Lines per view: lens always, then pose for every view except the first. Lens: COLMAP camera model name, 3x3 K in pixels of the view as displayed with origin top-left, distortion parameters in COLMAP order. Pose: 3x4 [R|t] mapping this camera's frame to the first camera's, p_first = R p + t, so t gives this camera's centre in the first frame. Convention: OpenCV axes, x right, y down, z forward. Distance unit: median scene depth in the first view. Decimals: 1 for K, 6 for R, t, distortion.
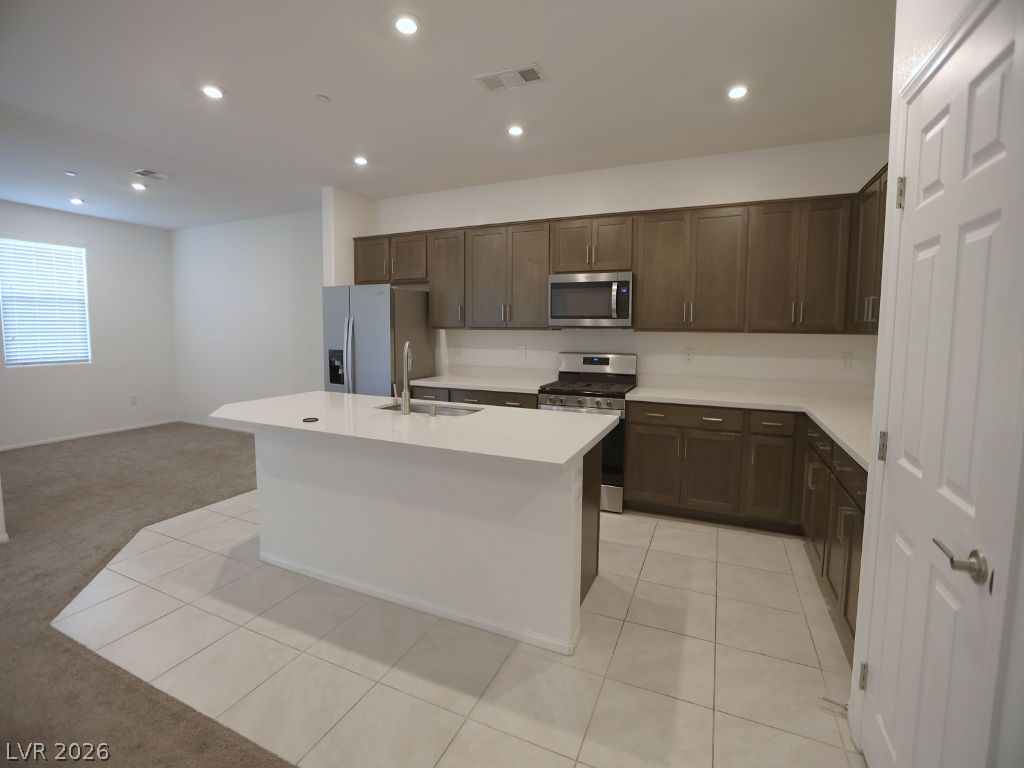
lens RADIAL K [[457.8, 0, 514.3], [0, 457.8, 381.4], [0, 0, 1]] dist [-0.011486, 0.002744]
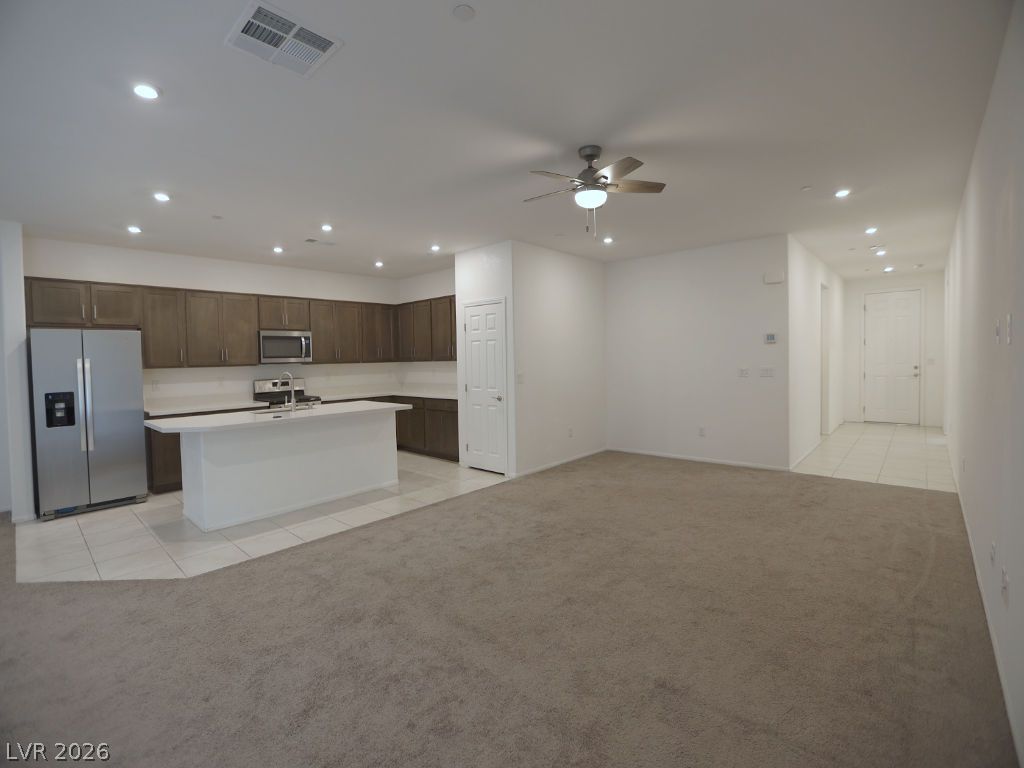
lens RADIAL K [[457.8, 0, 503.3], [0, 457.8, 364.0], [0, 0, 1]] dist [-0.011486, 0.002744]
pose [[0.320360, -0.028032, 0.946881, -1.083691], [0.136639, 0.990477, -0.016907, 0.020006], [-0.937390, 0.134797, 0.321139, -0.251240]]
